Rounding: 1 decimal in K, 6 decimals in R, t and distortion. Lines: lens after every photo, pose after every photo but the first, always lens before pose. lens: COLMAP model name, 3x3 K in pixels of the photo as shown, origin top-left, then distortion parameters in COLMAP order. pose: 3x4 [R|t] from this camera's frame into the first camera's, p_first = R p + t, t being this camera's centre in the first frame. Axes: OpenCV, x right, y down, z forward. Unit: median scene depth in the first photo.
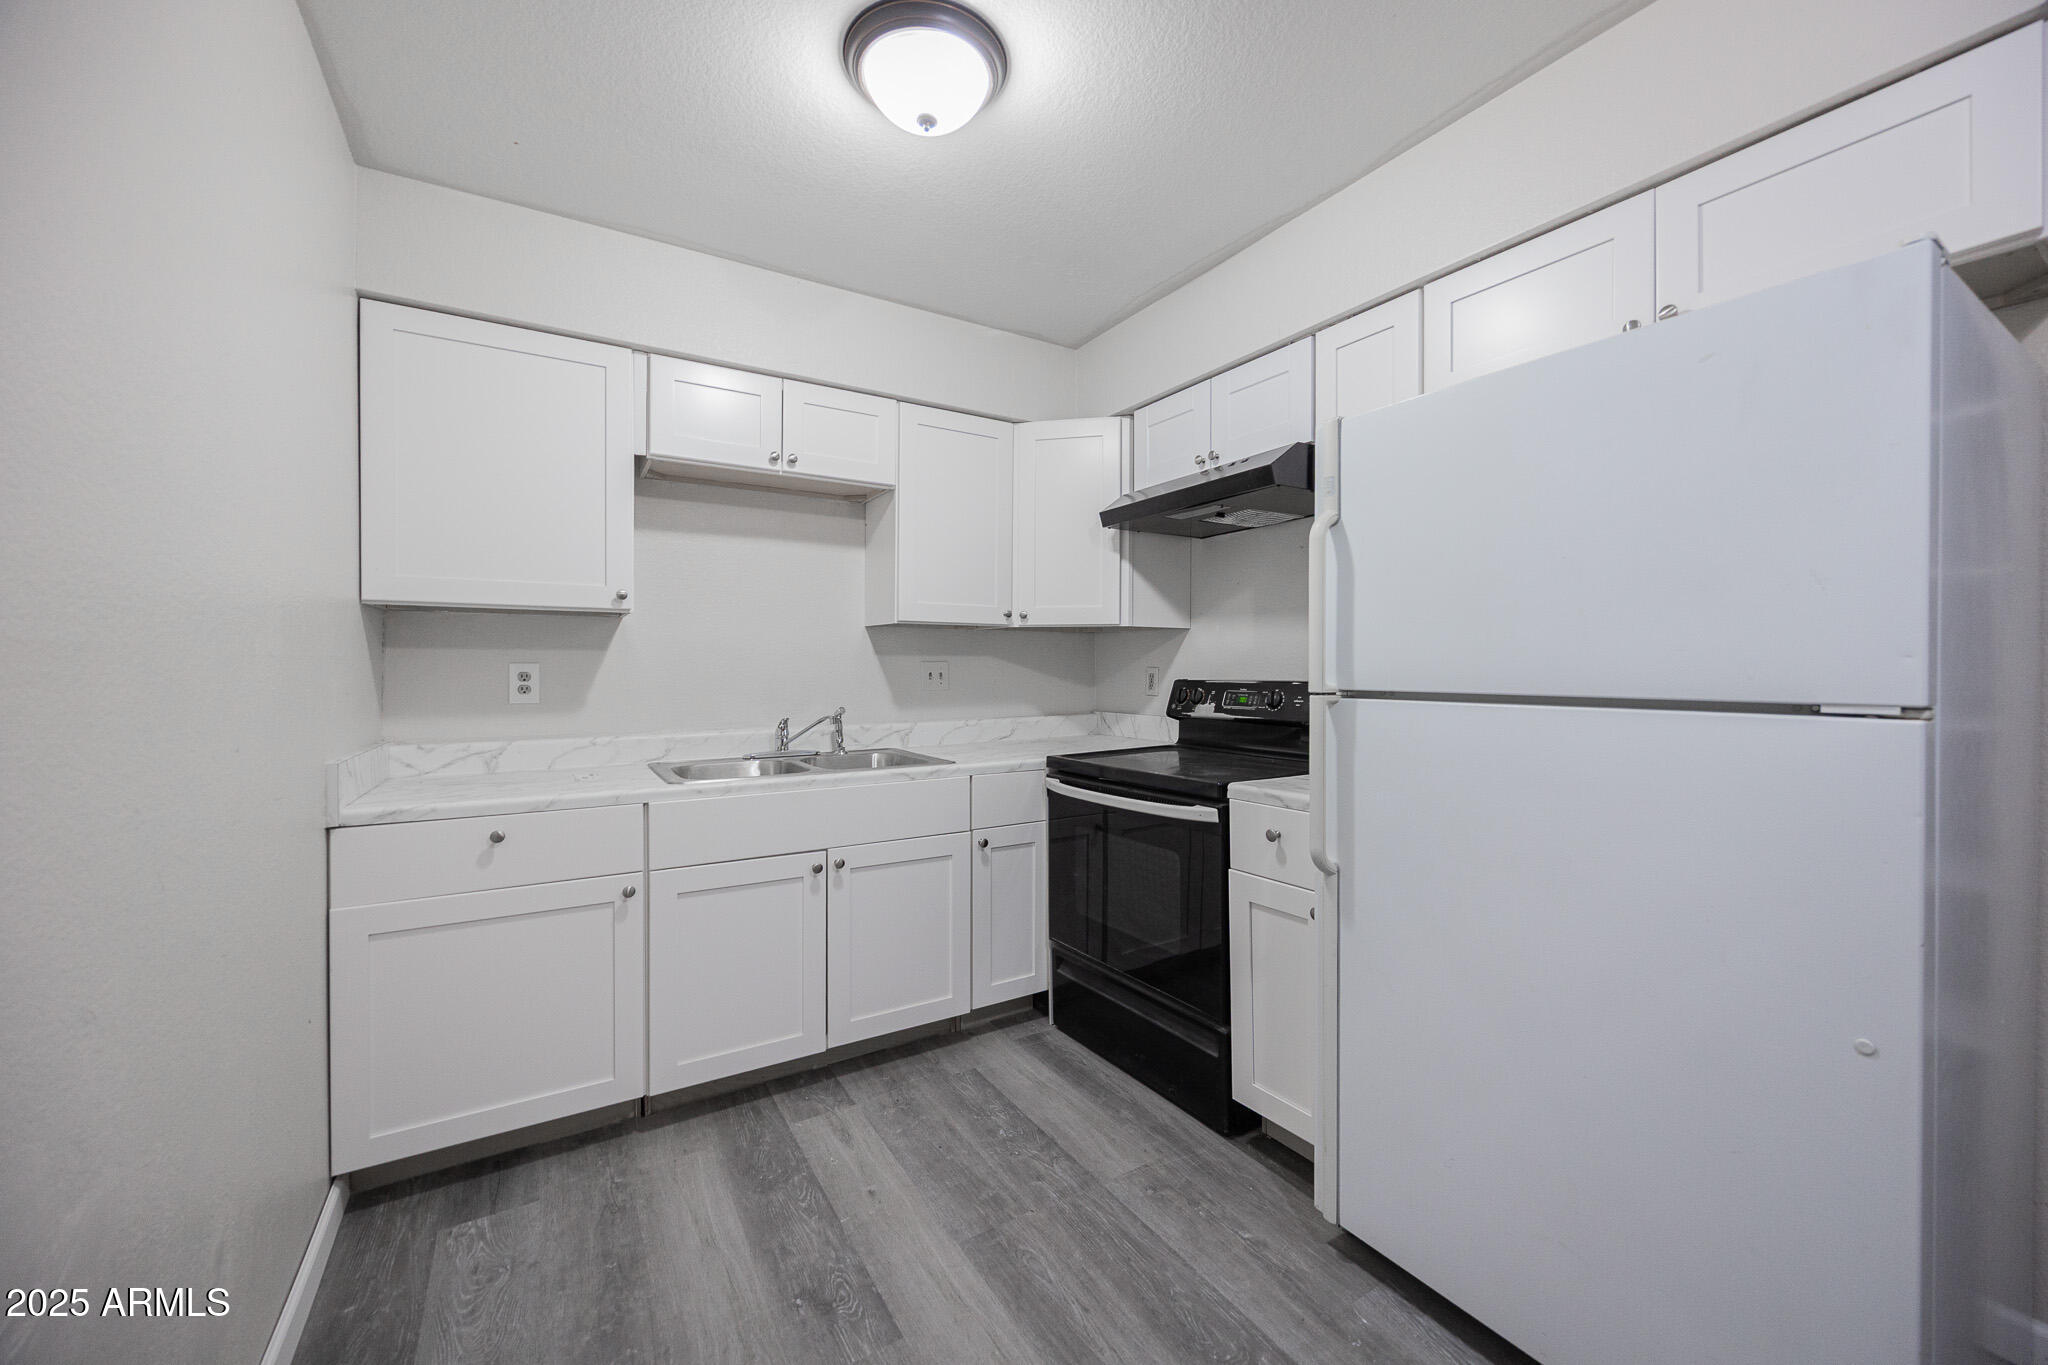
lens RADIAL K [[778.9, 0, 1031.6], [0, 778.9, 673.4], [0, 0, 1]] dist [-0.007209, 0.000081]
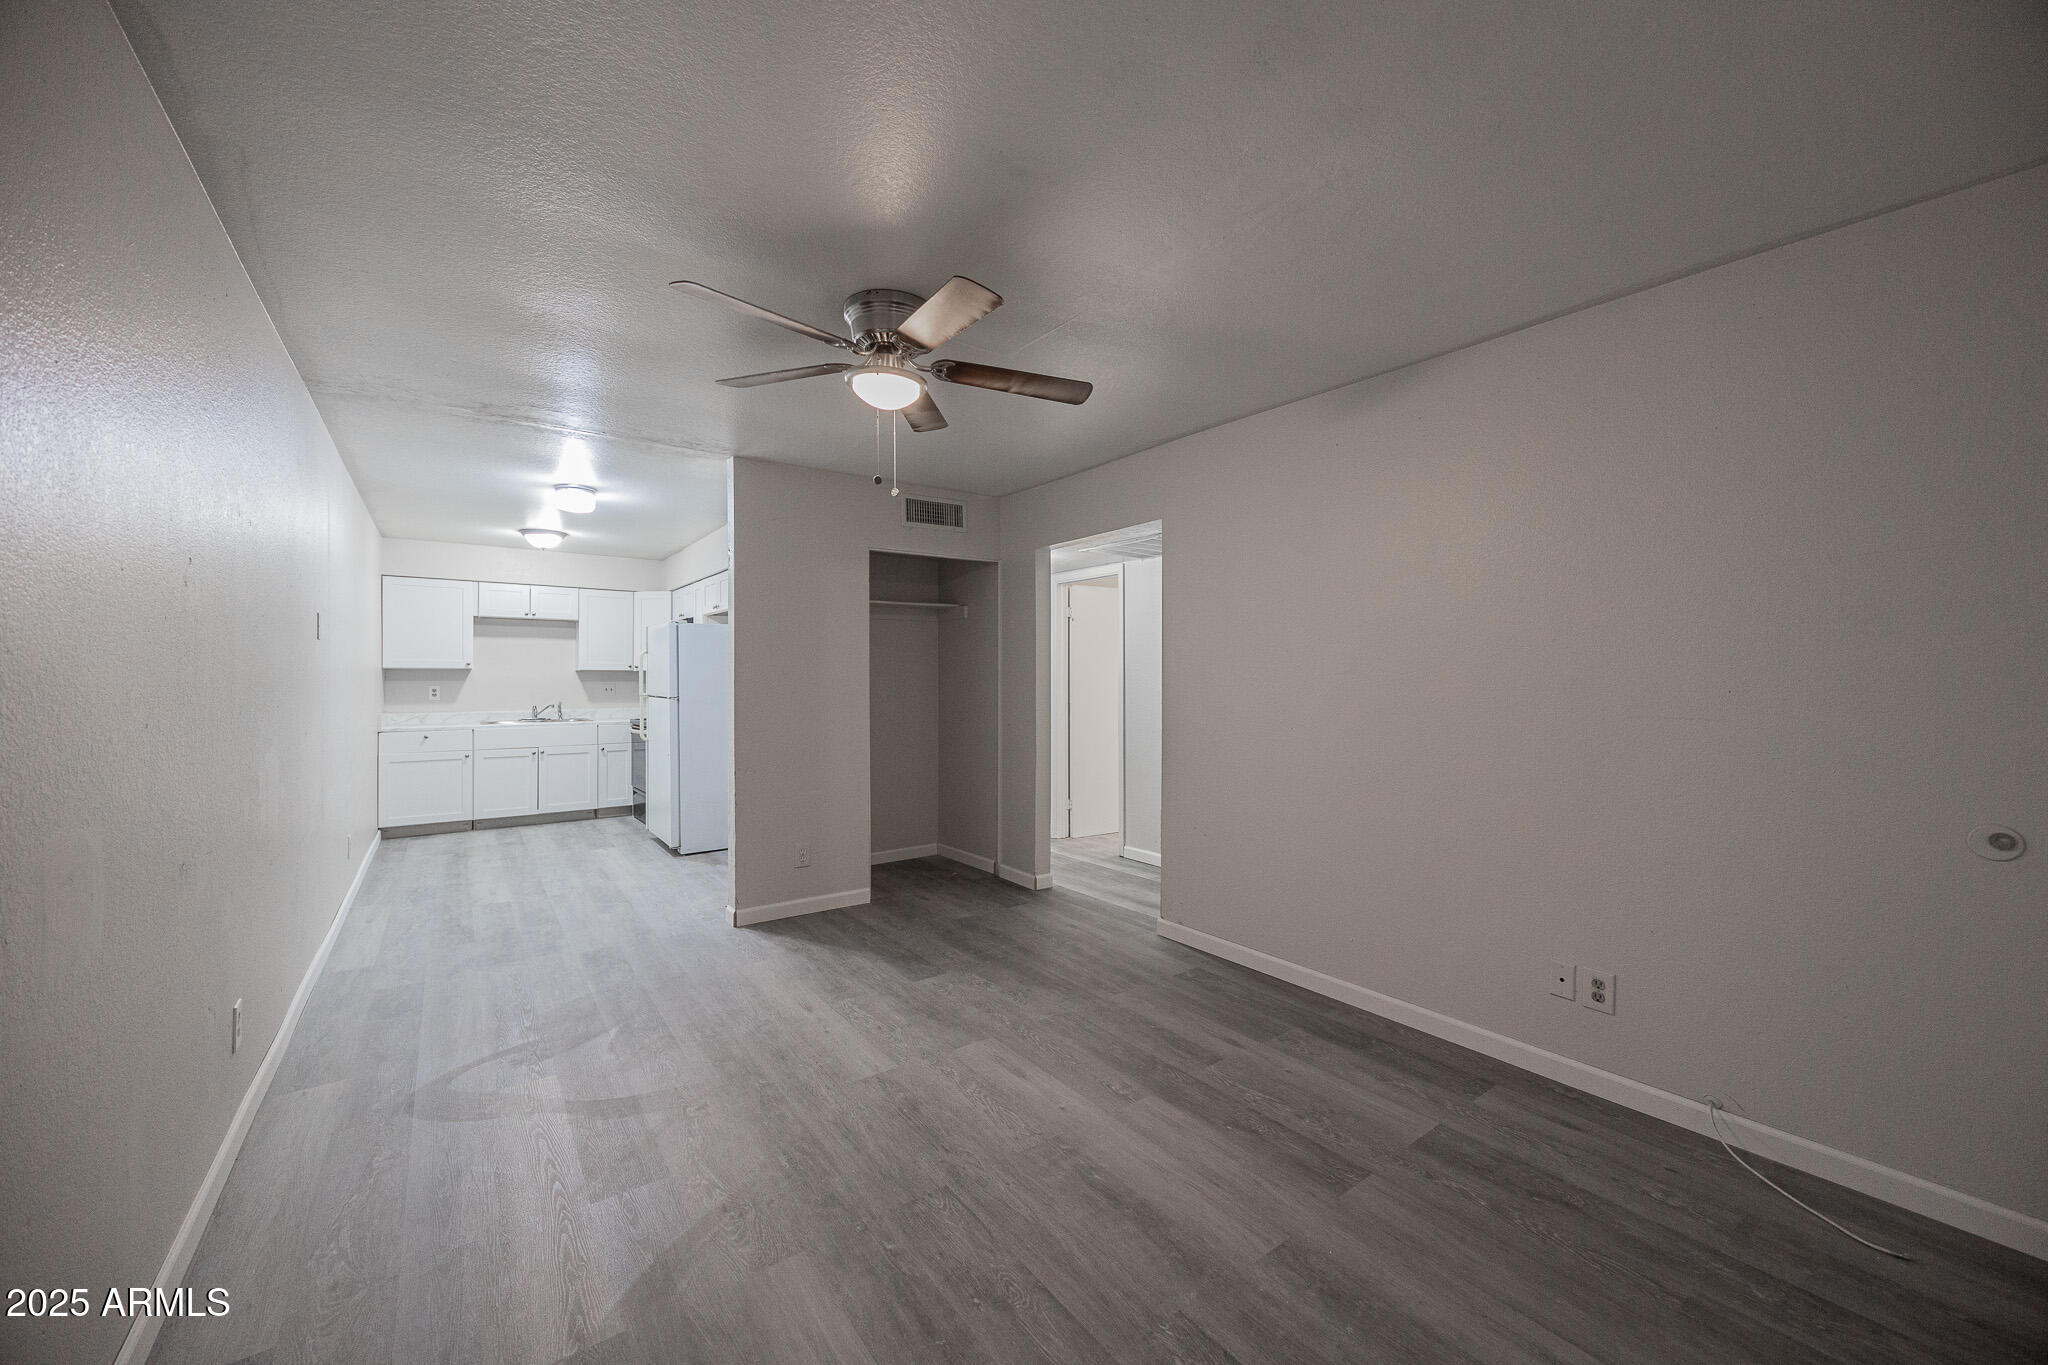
lens RADIAL K [[778.9, 0, 1031.6], [0, 778.9, 673.4], [0, 0, 1]] dist [-0.007209, 0.000081]
pose [[0.996818, 0.002373, 0.079673, 1.419218], [-0.001680, 0.999960, -0.008772, -0.040705], [-0.079691, 0.008610, 0.996782, -2.189044]]
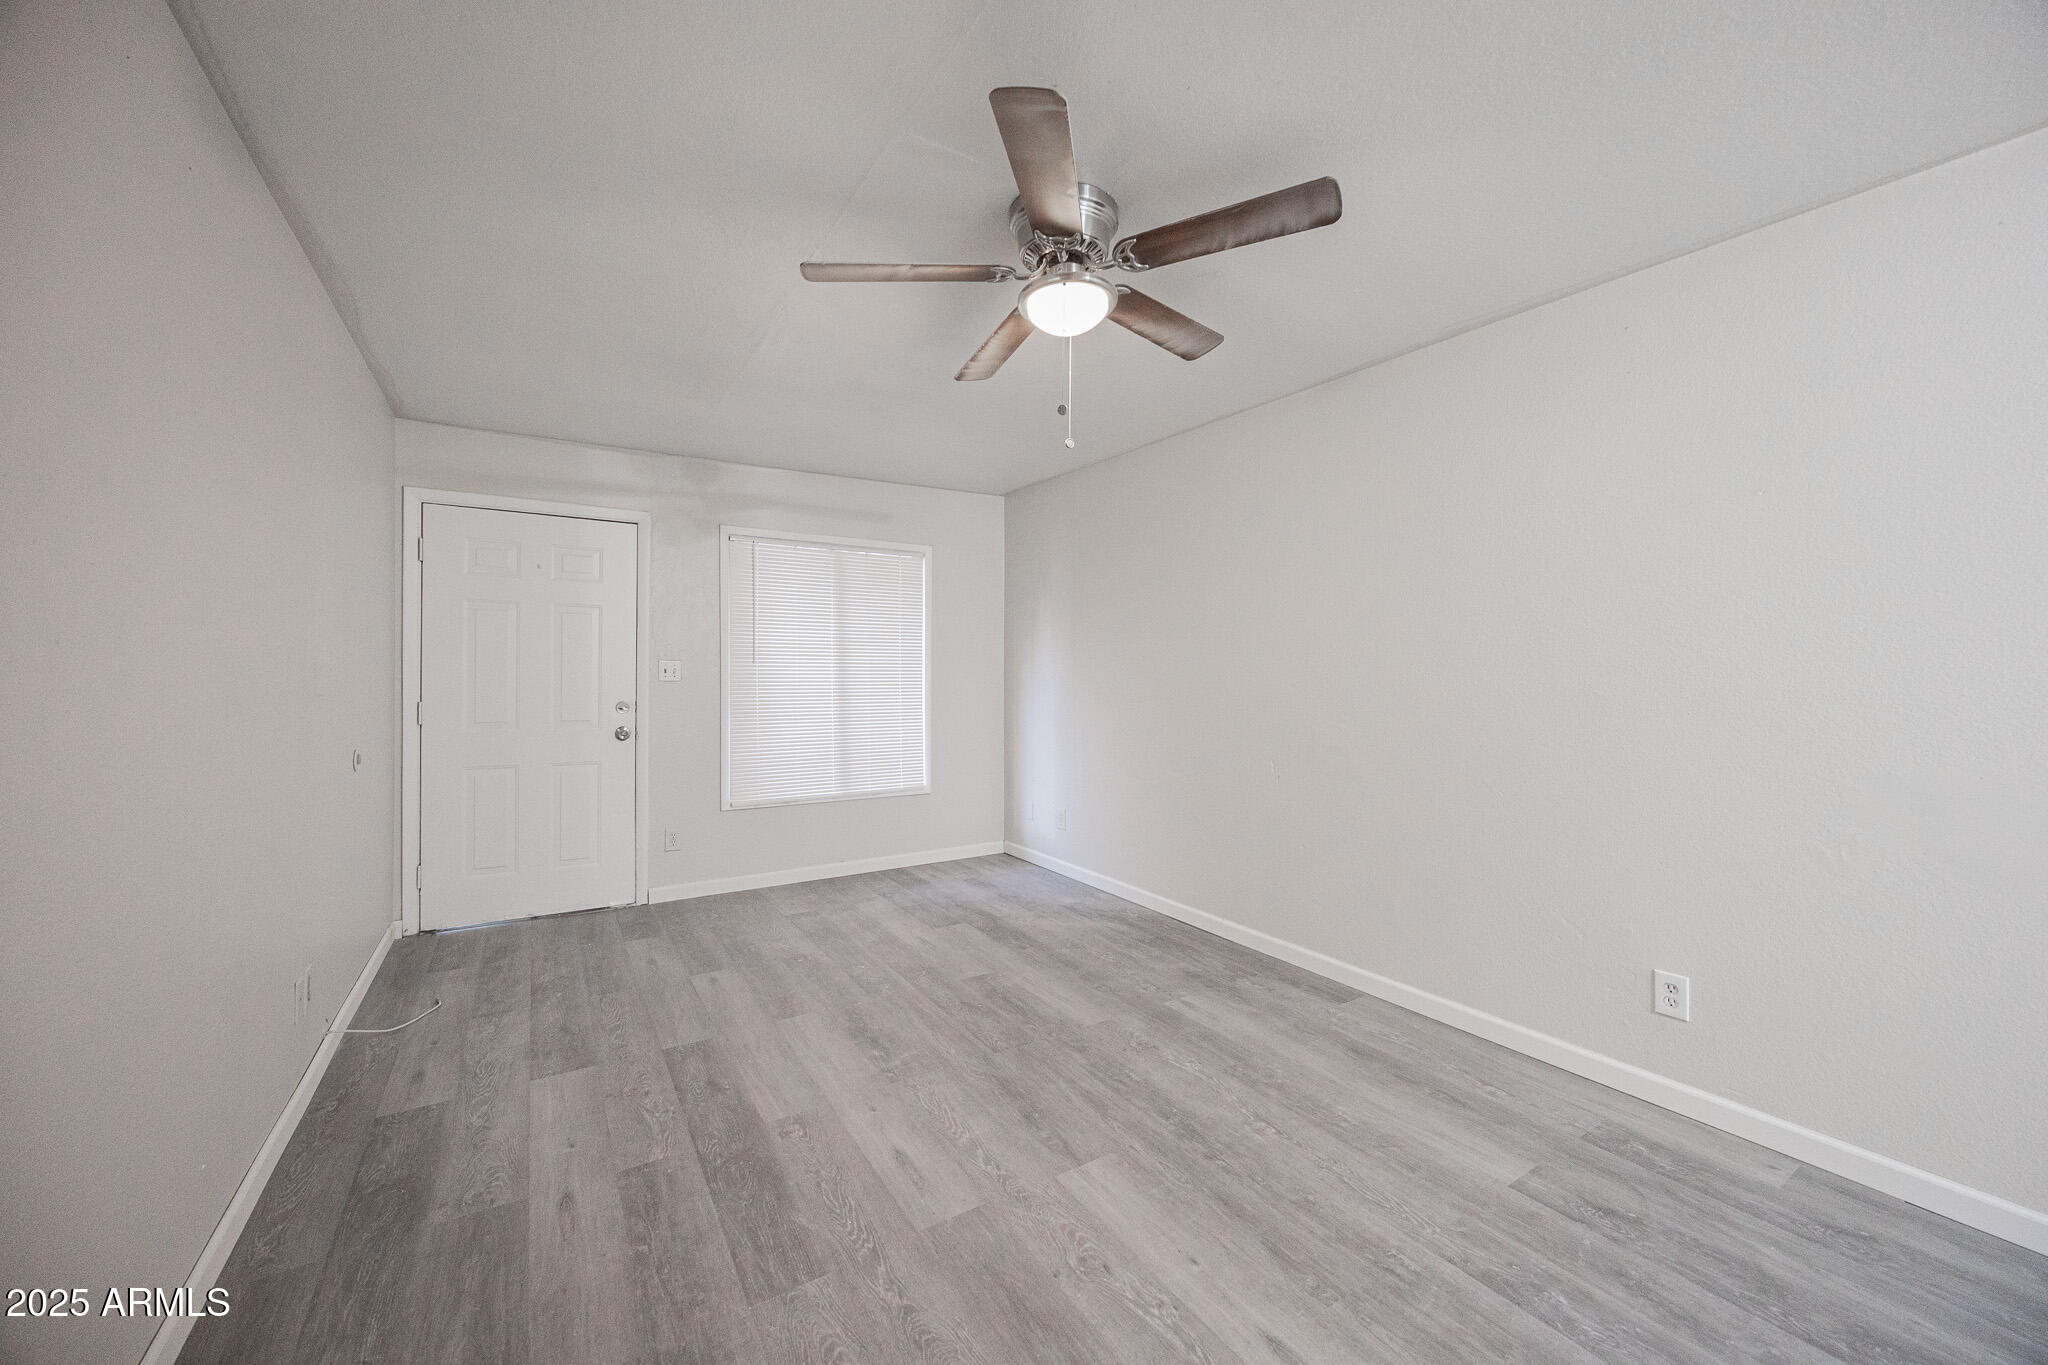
lens RADIAL K [[778.9, 0, 1031.6], [0, 778.9, 673.4], [0, 0, 1]] dist [-0.007209, 0.000081]
pose [[-0.999967, -0.001068, -0.008040, 1.350759], [-0.001149, 0.999949, 0.010045, -0.037004], [0.008029, 0.010054, -0.999917, -0.180691]]
